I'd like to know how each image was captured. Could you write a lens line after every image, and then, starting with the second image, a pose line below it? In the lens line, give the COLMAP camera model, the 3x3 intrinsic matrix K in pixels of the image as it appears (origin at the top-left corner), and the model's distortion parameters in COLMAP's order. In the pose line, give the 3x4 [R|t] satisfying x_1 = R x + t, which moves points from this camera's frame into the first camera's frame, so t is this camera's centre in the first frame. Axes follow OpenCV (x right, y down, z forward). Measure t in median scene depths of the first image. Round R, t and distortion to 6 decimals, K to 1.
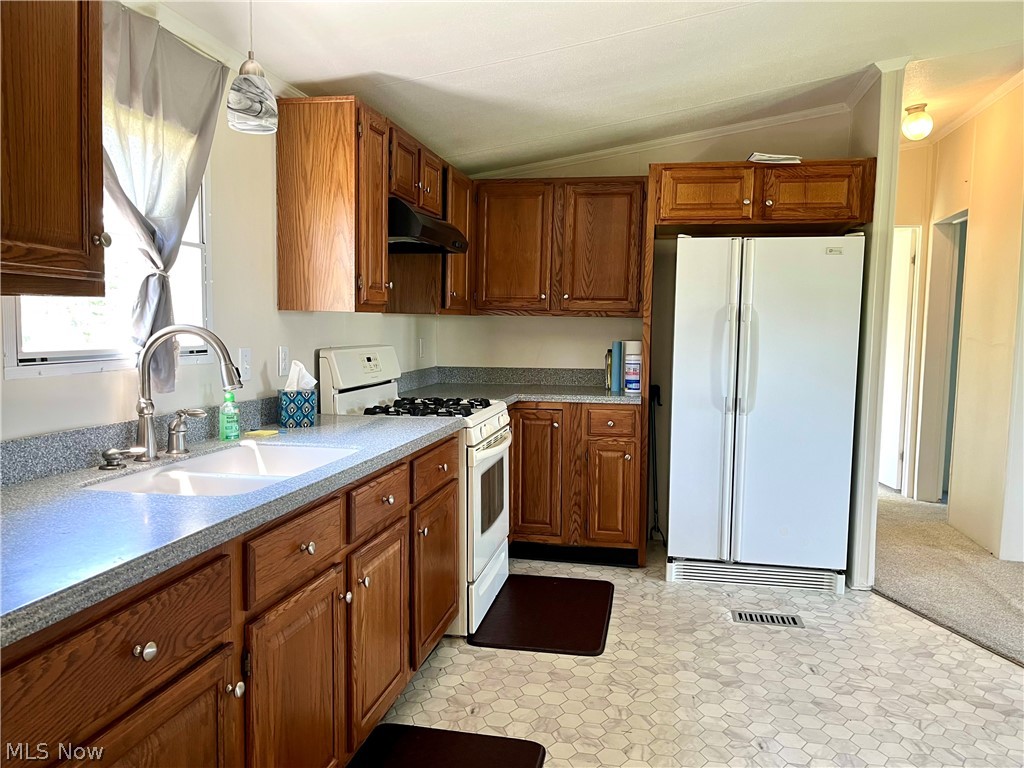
lens RADIAL K [[776.0, 0, 512.0], [0, 776.0, 384.0], [0, 0, 1]] dist [0.072120, -0.100065]
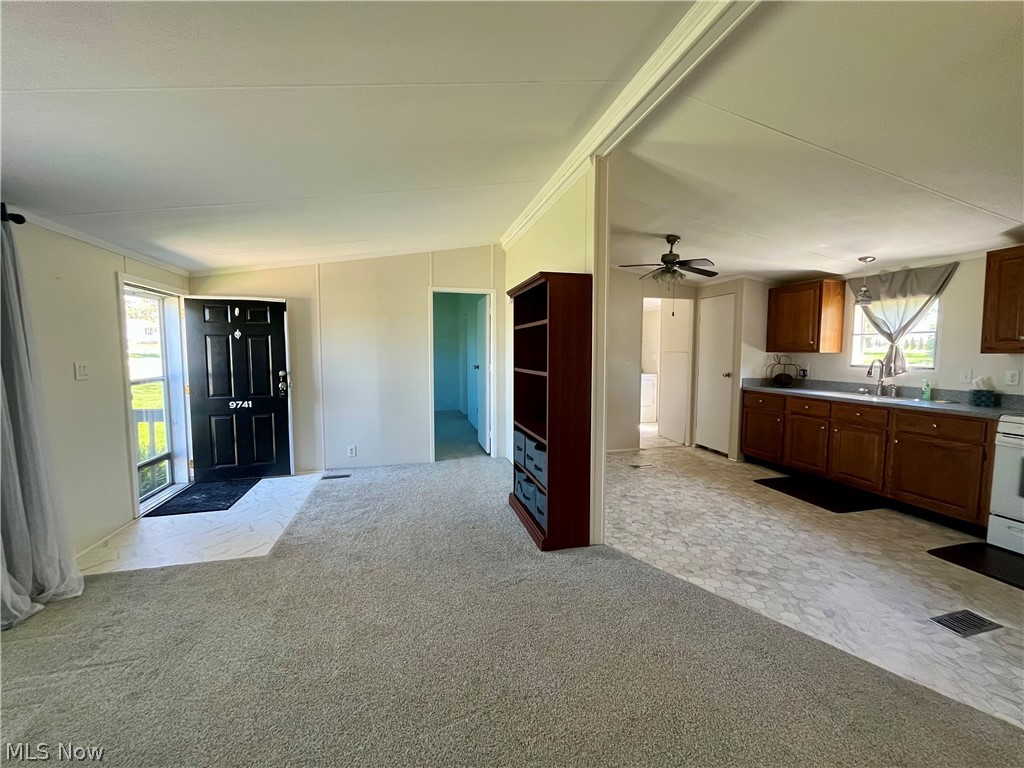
lens RADIAL K [[413.8, 0, 511.4], [0, 413.8, 380.8], [0, 0, 1]] dist [-0.004326, -0.000375]
pose [[-0.901273, 0.019178, -0.432827, 1.281713], [-0.043600, 0.989933, 0.134651, -0.104513], [0.431052, 0.140228, -0.891364, 1.322618]]
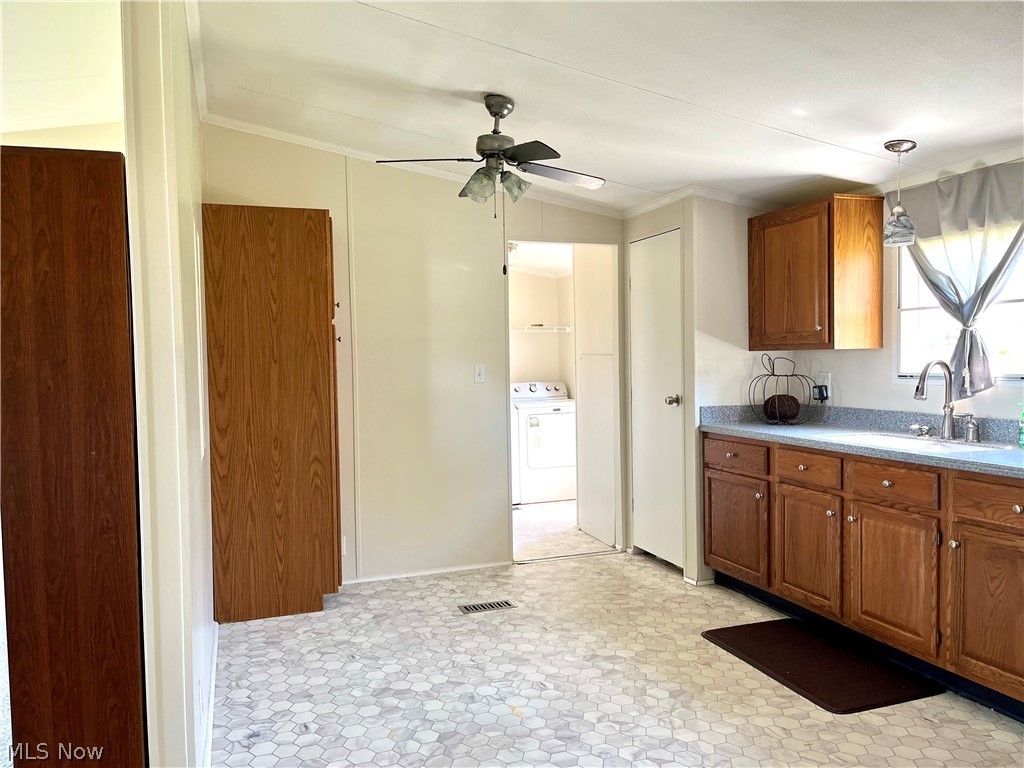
lens RADIAL K [[776.0, 0, 512.0], [0, 776.0, 384.0], [0, 0, 1]] dist [0.072120, -0.100065]
pose [[-0.855549, 0.019899, -0.517340, 0.816463], [-0.032002, 0.995318, 0.091207, -0.098037], [0.516732, 0.094588, -0.850906, 1.312240]]
